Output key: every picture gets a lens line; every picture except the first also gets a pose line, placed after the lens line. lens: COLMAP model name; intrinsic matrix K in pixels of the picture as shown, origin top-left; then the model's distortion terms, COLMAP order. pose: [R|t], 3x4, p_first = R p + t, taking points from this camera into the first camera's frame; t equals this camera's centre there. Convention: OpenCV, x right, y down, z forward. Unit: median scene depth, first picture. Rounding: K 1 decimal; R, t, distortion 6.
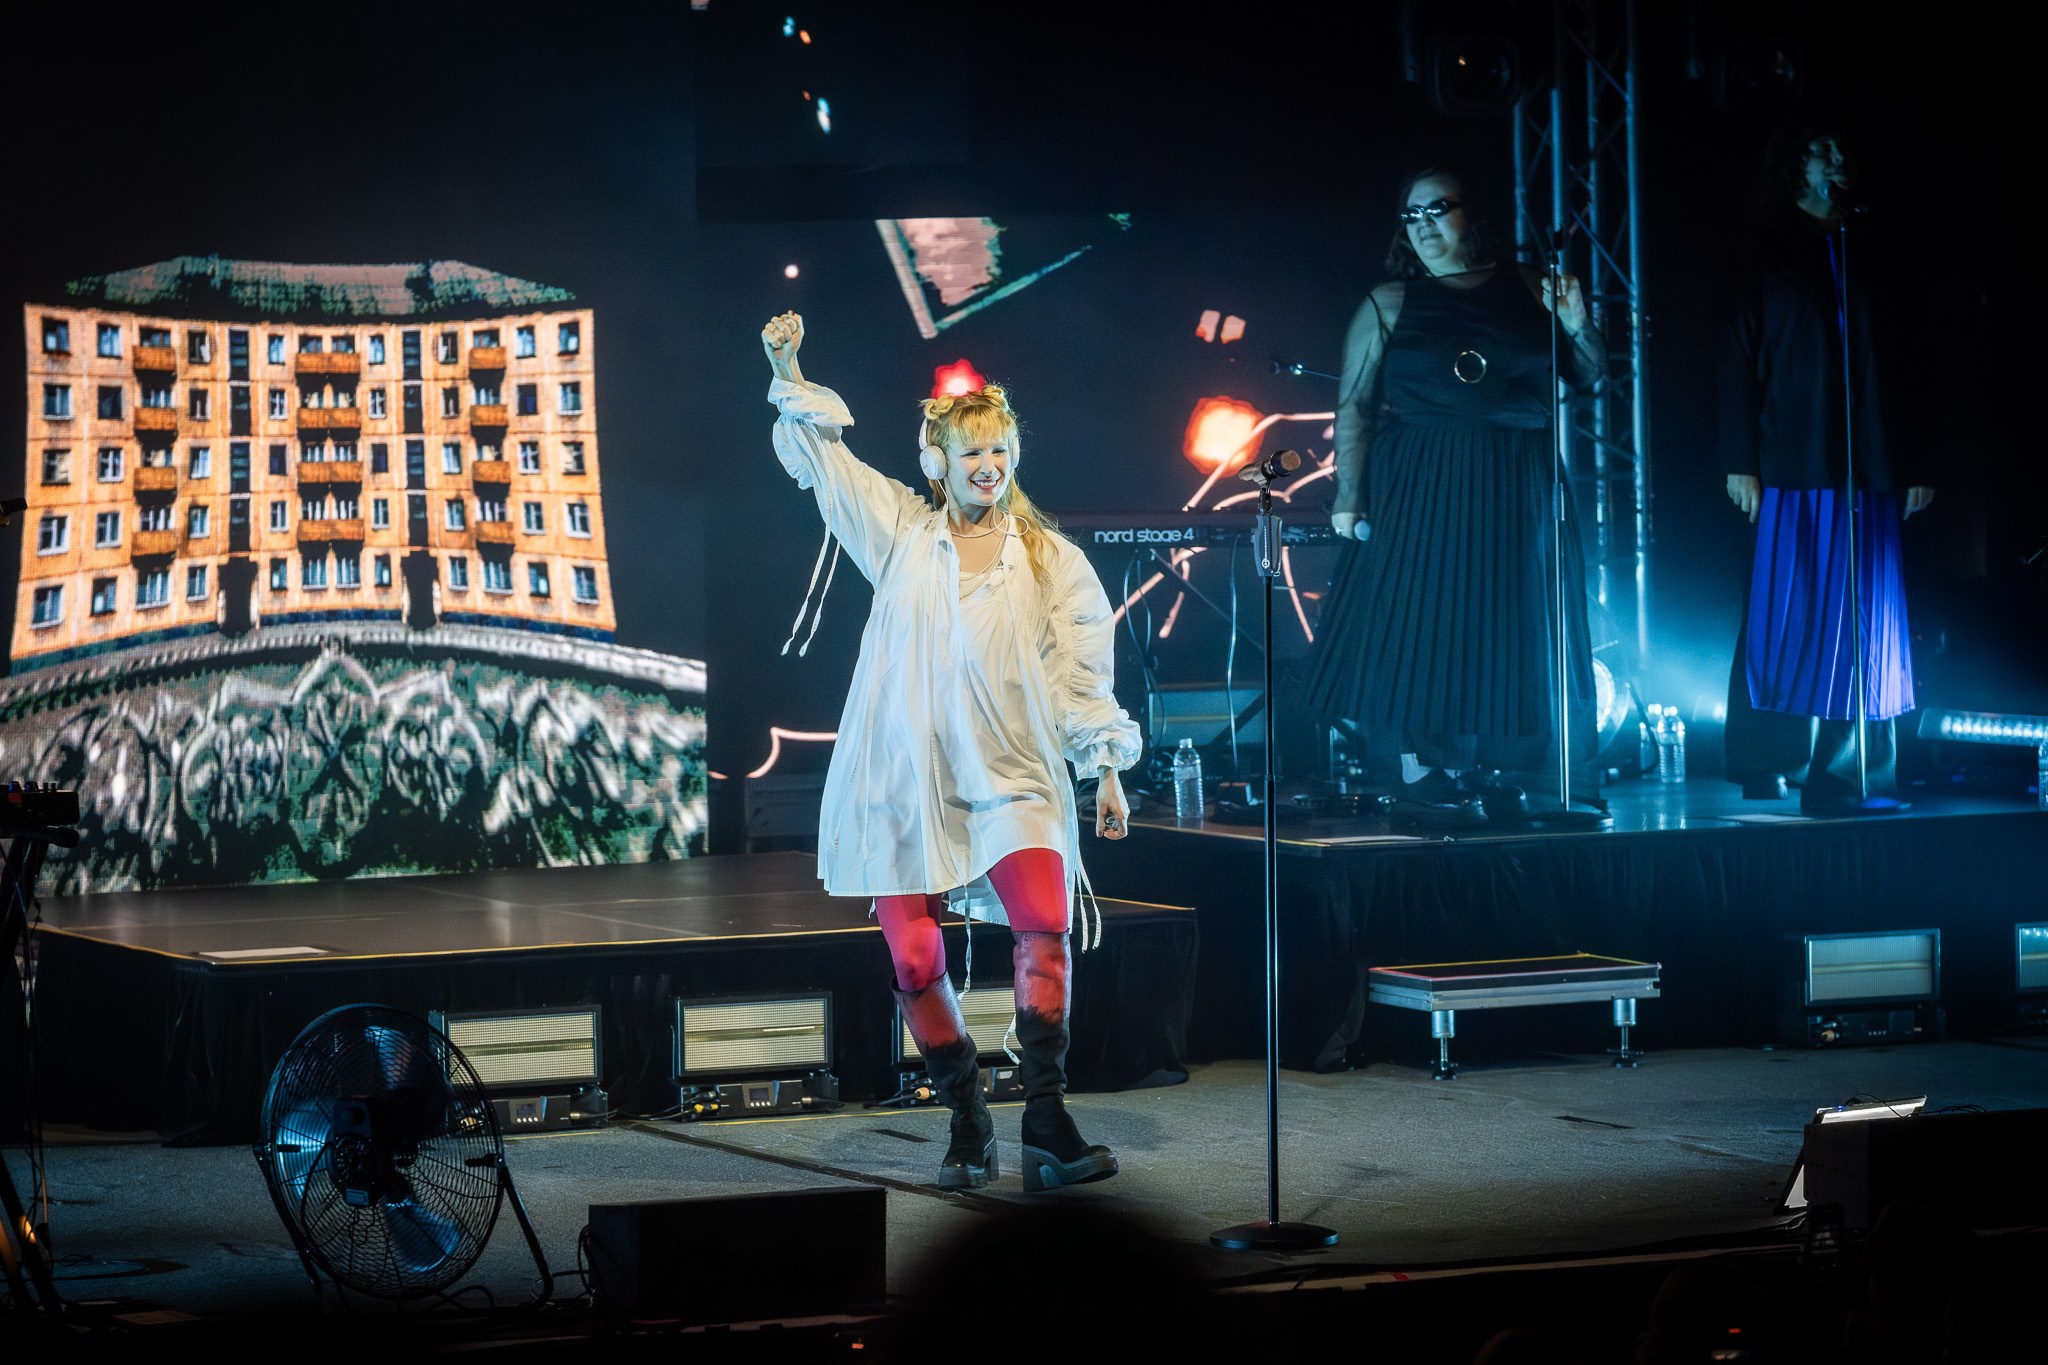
lens RADIAL K [[5115.4, 0, 1024.6], [0, 5115.4, 600.7], [0, 0, 1]] dist [-0.409434, -0.626734]
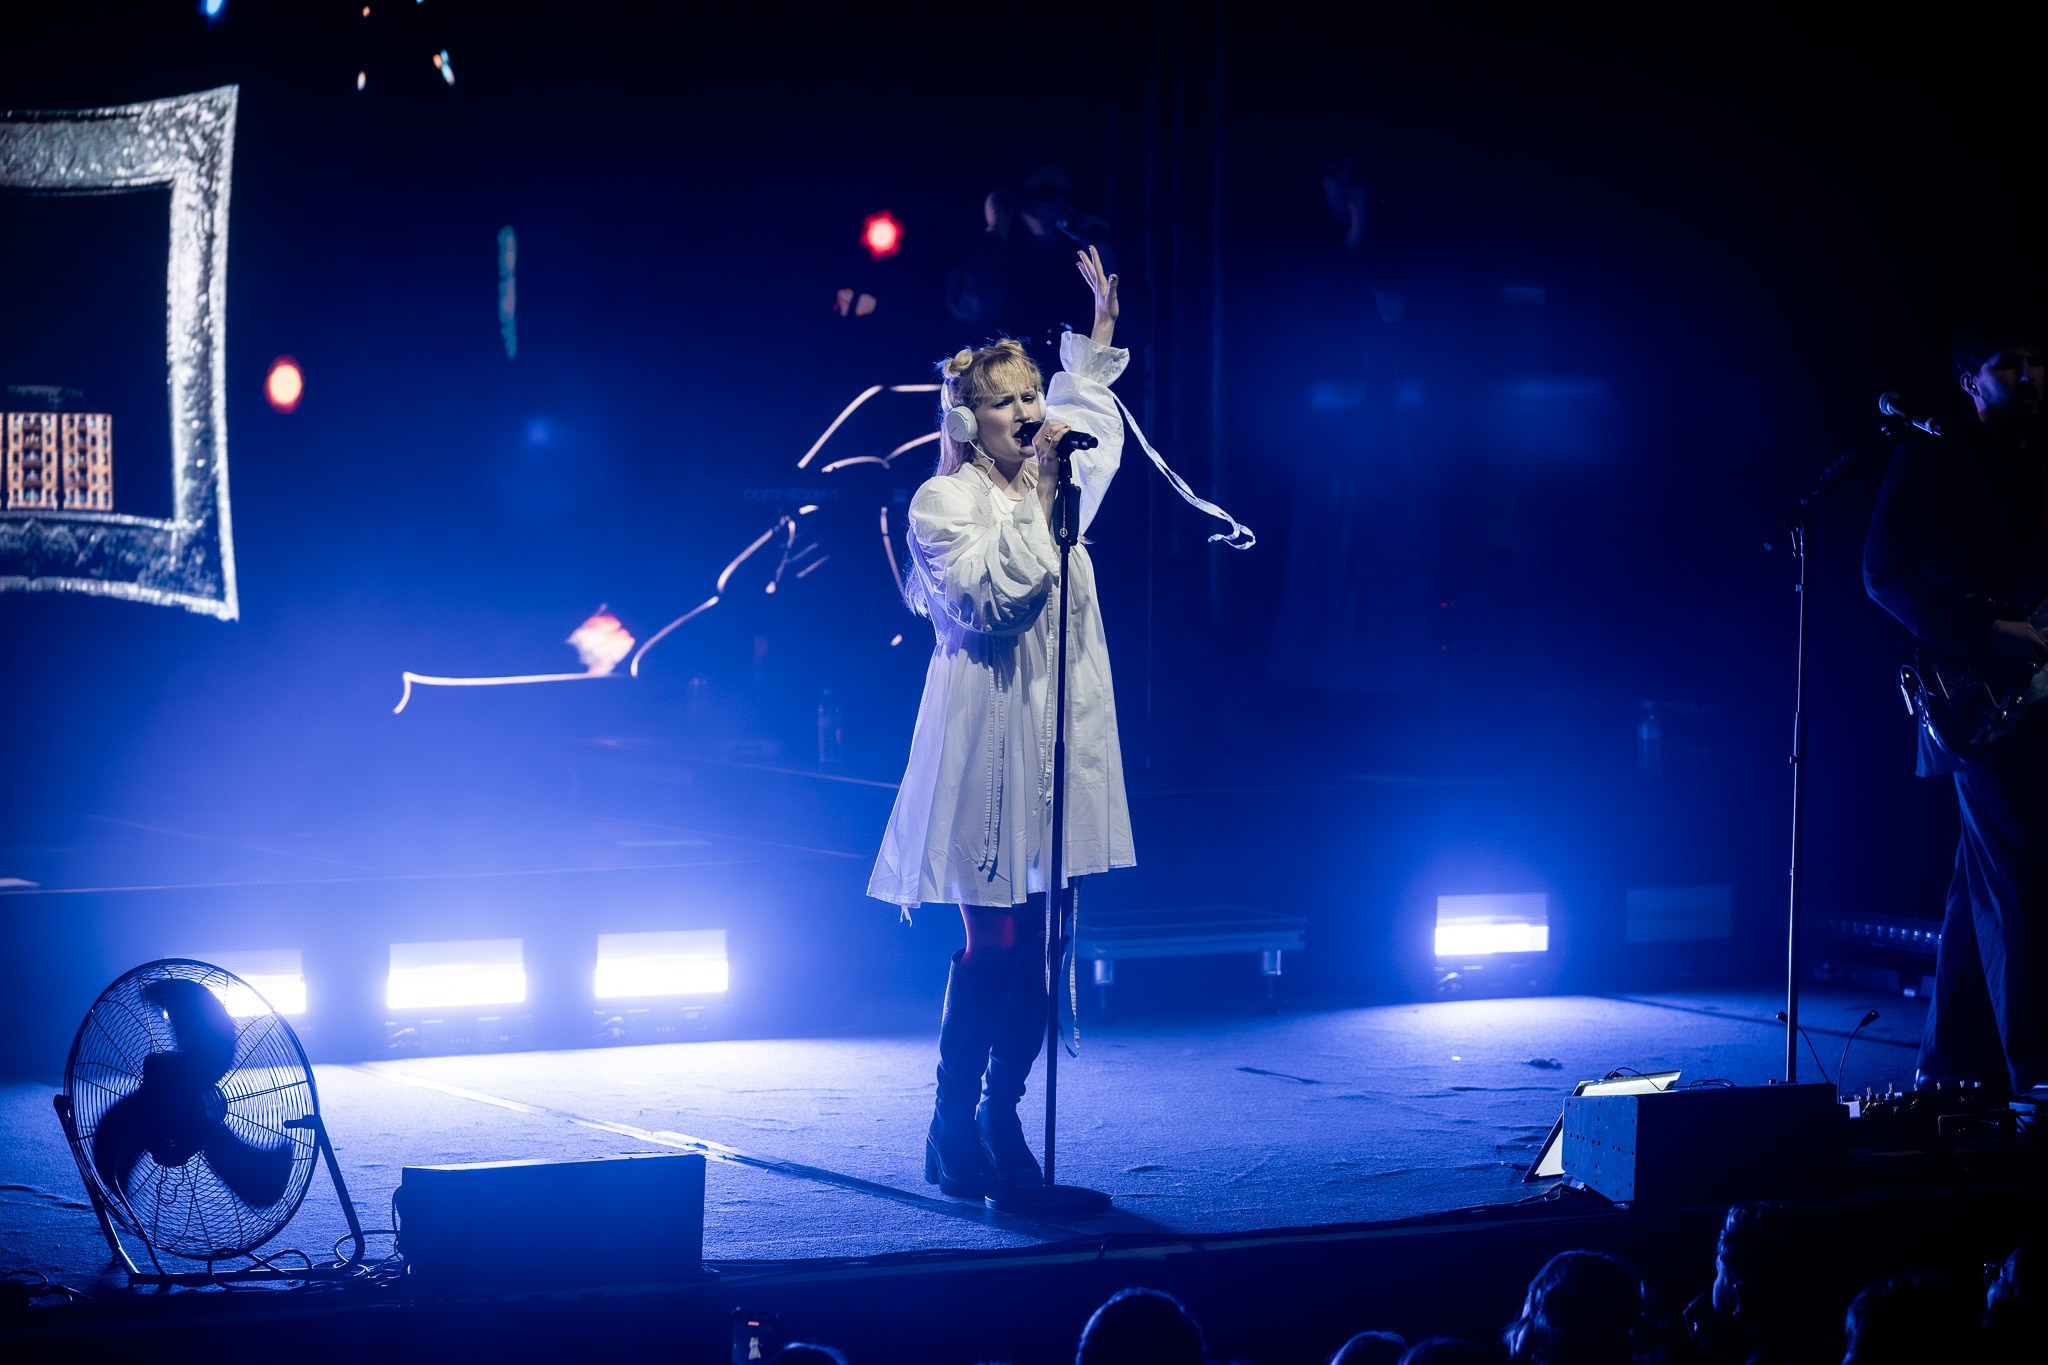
lens RADIAL K [[6654.1, 0, 1025.6], [0, 6654.1, 509.9], [0, 0, 1]] dist [-1.148997, -3.060136]
pose [[0.999450, 0.024911, 0.021899, 0.374203], [-0.024410, 0.999440, -0.022878, 0.077277], [-0.022457, 0.022331, 0.999498, -2.886971]]
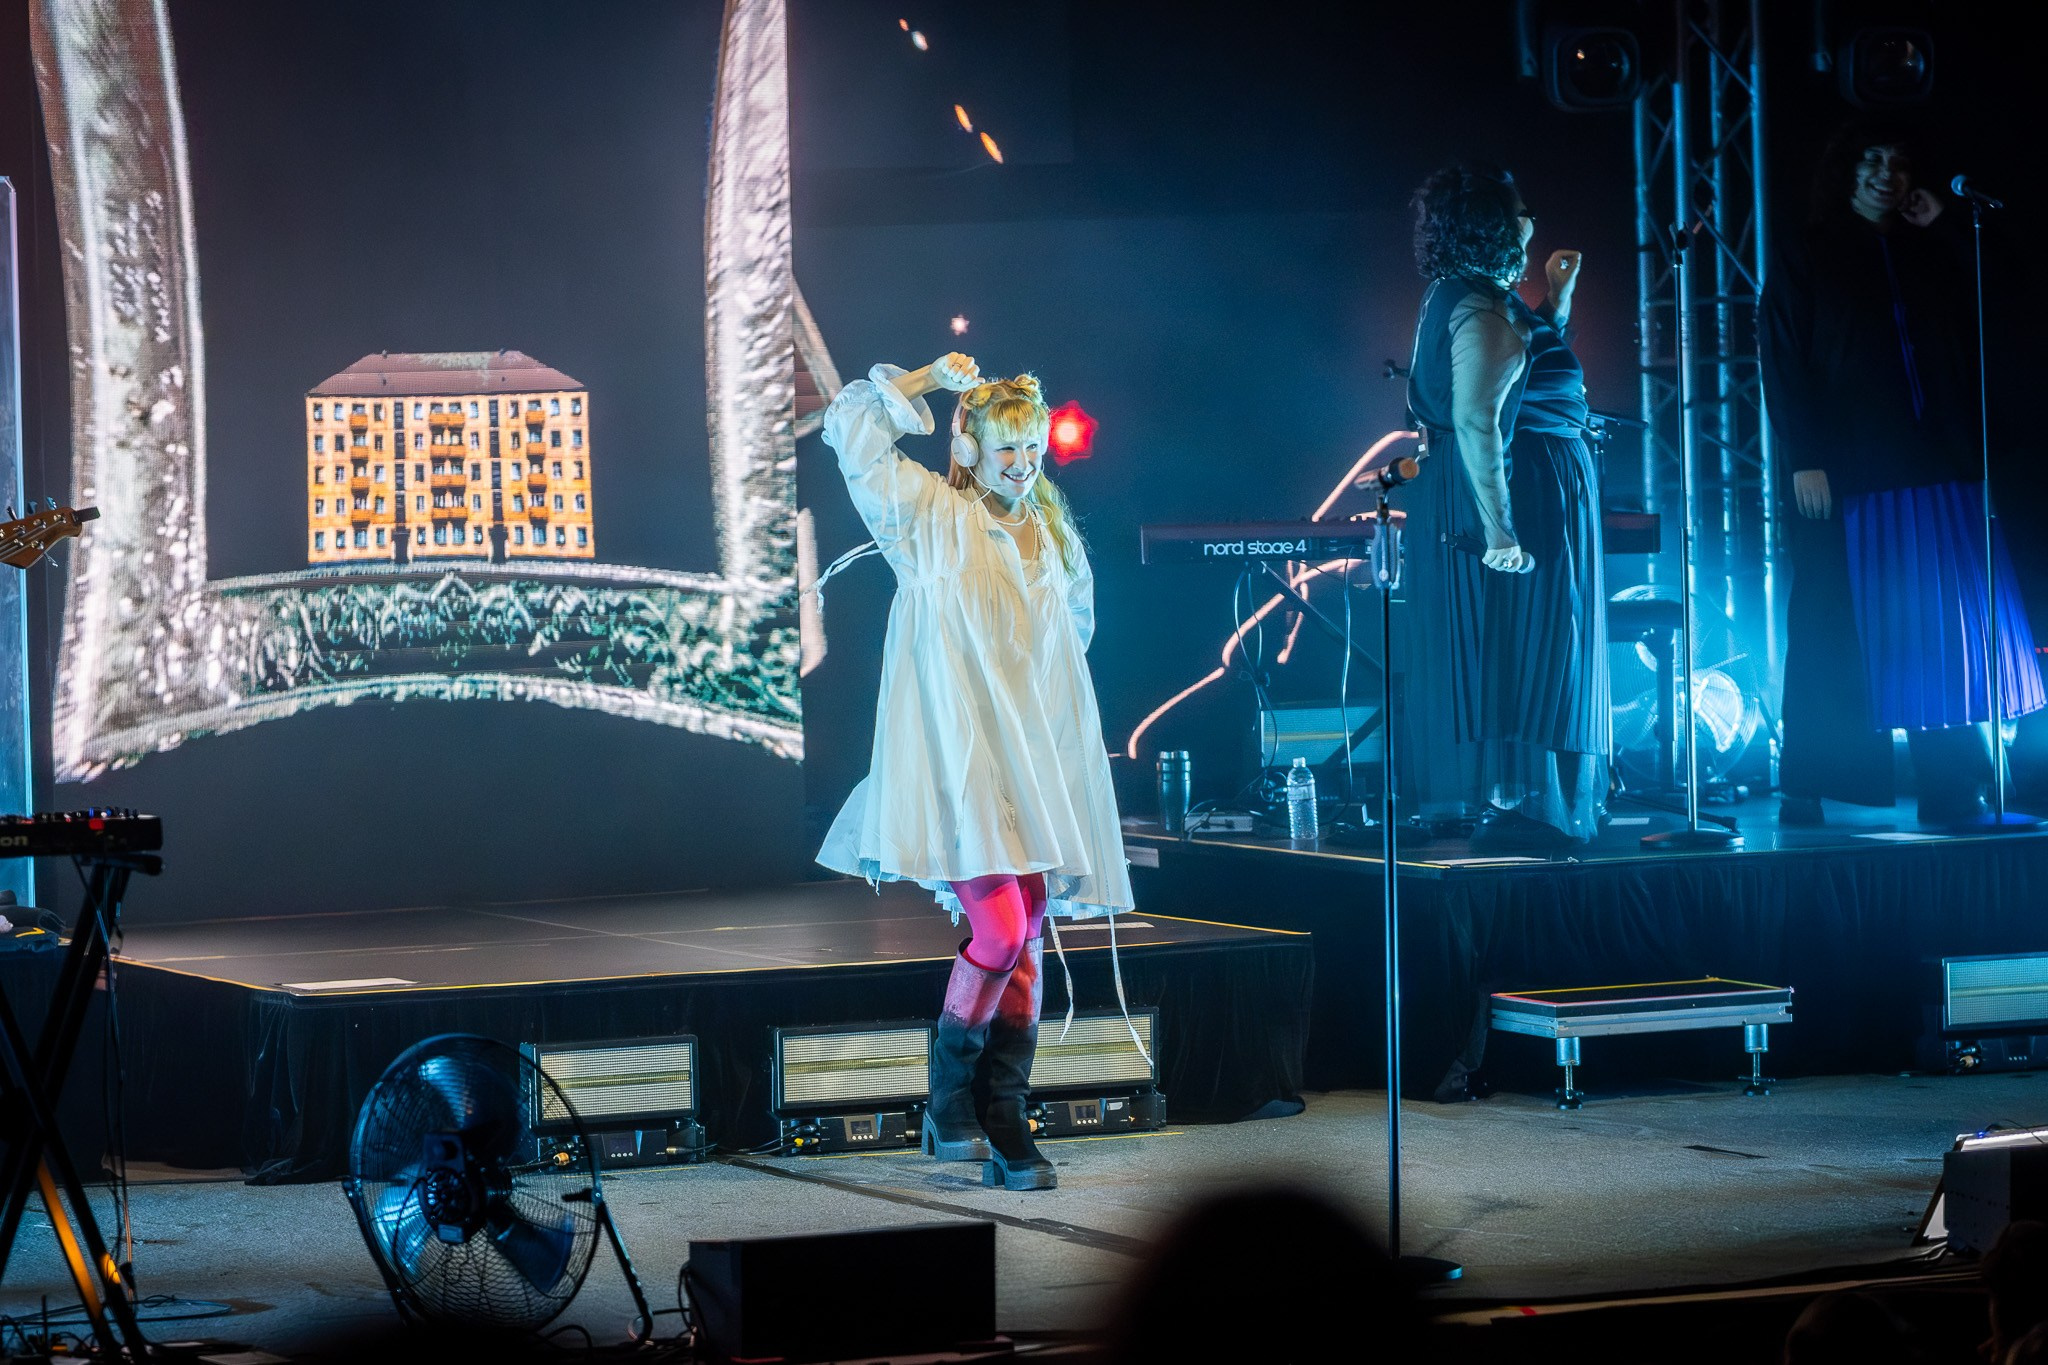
lens RADIAL K [[6654.1, 0, 1025.6], [0, 6654.1, 509.9], [0, 0, 1]] dist [-1.148997, -3.060136]
pose [[0.999040, -0.005675, -0.043438, 0.170752], [0.004669, 0.999719, -0.023235, 0.041129], [0.043557, 0.023010, 0.998786, -1.339813]]
